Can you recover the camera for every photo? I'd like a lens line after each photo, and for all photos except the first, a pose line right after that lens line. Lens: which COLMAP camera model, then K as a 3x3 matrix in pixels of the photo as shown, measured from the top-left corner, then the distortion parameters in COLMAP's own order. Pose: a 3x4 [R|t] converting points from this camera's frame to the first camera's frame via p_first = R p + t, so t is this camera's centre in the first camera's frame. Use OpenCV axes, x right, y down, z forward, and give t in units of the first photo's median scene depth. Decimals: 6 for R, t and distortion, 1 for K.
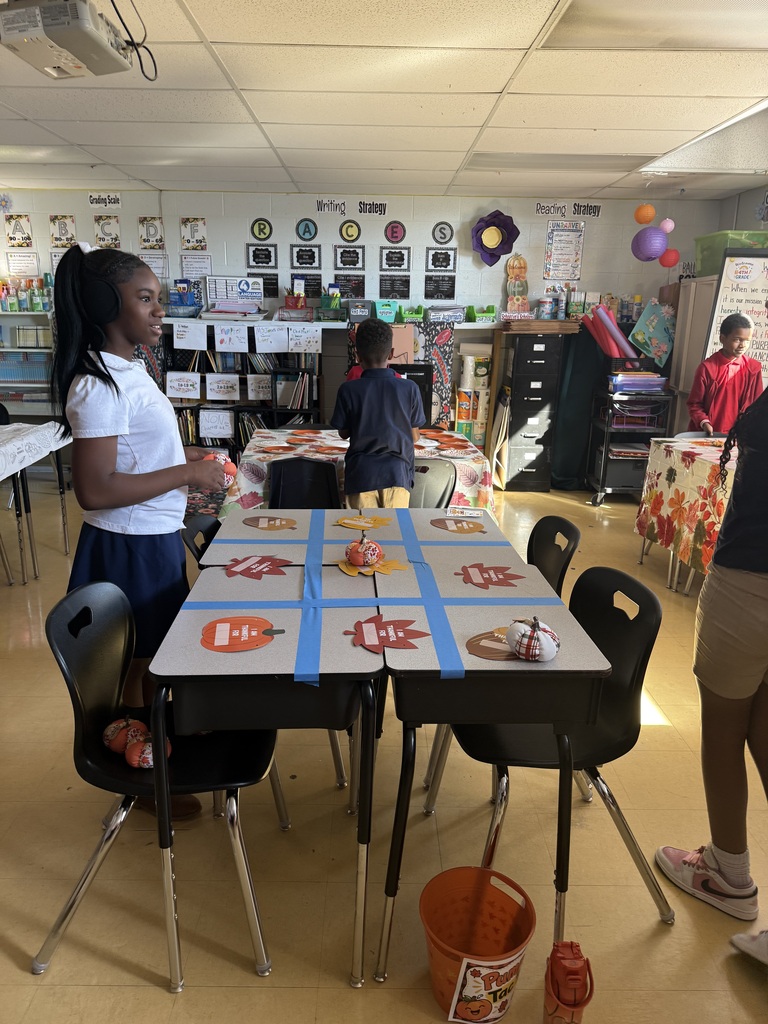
lens RADIAL K [[712.7, 0, 394.9], [0, 712.7, 512.1], [0, 0, 1]] dist [0.001474, -0.014381]
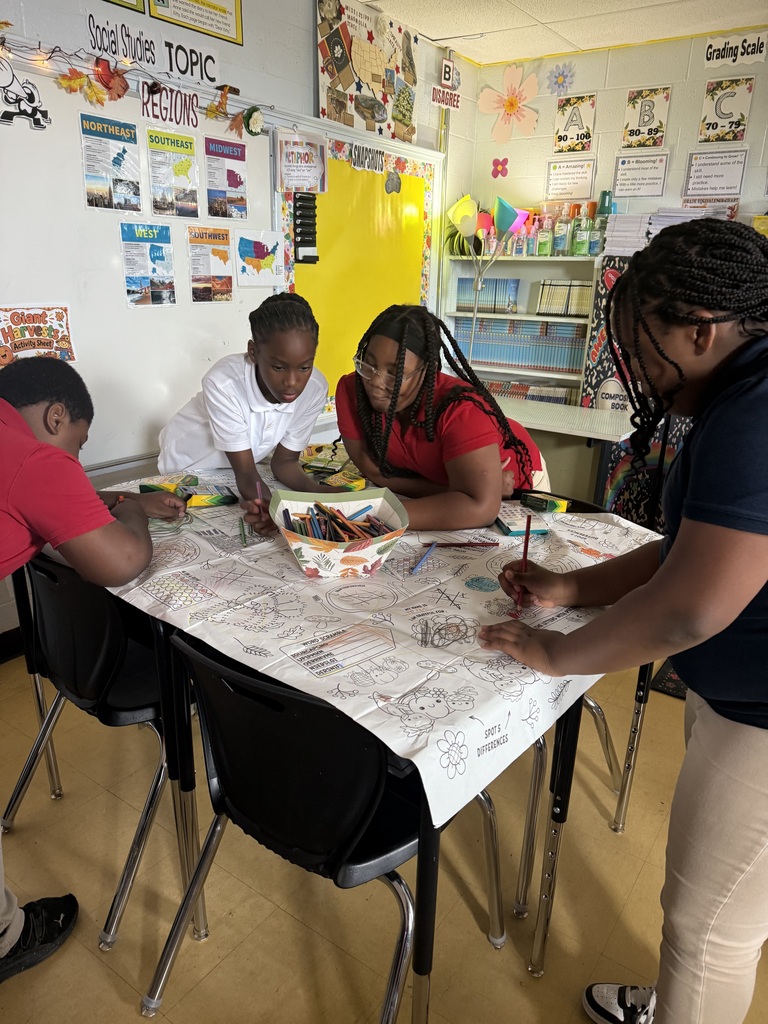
lens RADIAL K [[712.7, 0, 382.0], [0, 712.7, 518.2], [0, 0, 1]] dist [0.001474, -0.014381]
pose [[0.803612, 0.196212, -0.561879, -0.247427], [-0.171148, 0.980401, 0.097584, -0.090671], [0.570014, 0.017745, 0.821443, 0.400433]]
